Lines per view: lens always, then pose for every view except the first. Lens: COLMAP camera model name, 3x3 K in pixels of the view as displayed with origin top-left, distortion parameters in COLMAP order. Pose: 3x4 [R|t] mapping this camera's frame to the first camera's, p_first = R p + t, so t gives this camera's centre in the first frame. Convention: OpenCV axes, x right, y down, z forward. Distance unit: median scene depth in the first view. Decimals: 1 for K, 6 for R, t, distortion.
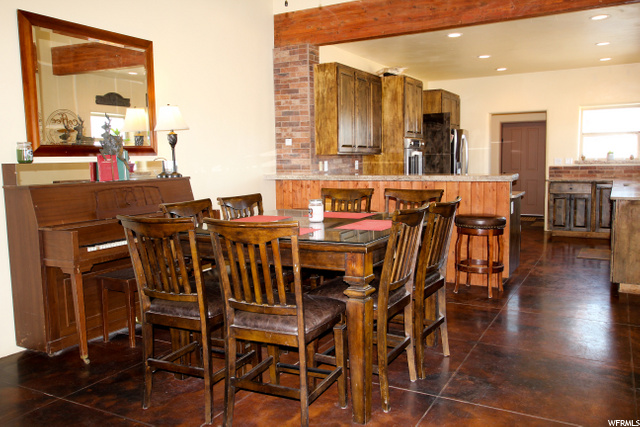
lens RADIAL K [[534.2, 0, 320.0], [0, 534.2, 213.5], [0, 0, 1]] dist [-0.012628, 0.040013]
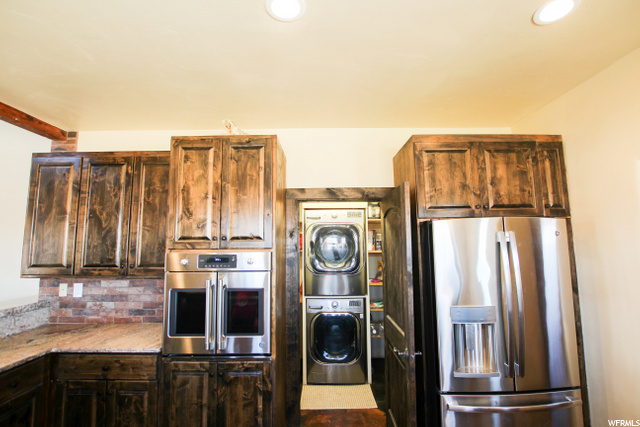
lens RADIAL K [[297.8, 0, 320.0], [0, 297.8, 213.5], [0, 0, 1]] dist [-0.028208, 0.000010]
pose [[0.490794, -0.083492, -0.867266, 0.500060], [-0.086208, 0.985860, -0.143695, -0.154541], [0.867000, 0.145290, 0.476656, 1.021834]]
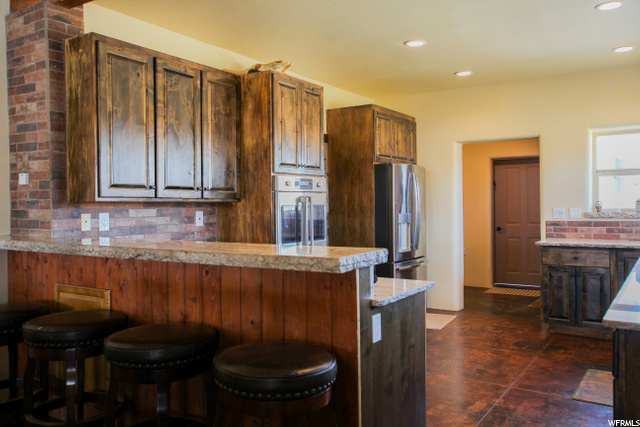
lens RADIAL K [[534.2, 0, 320.0], [0, 534.2, 213.5], [0, 0, 1]] dist [-0.012628, 0.040013]
pose [[0.997210, 0.007165, -0.074304, 0.264354], [-0.013466, 0.996320, -0.084652, -0.050109], [0.073424, 0.085416, 0.993636, 0.431553]]
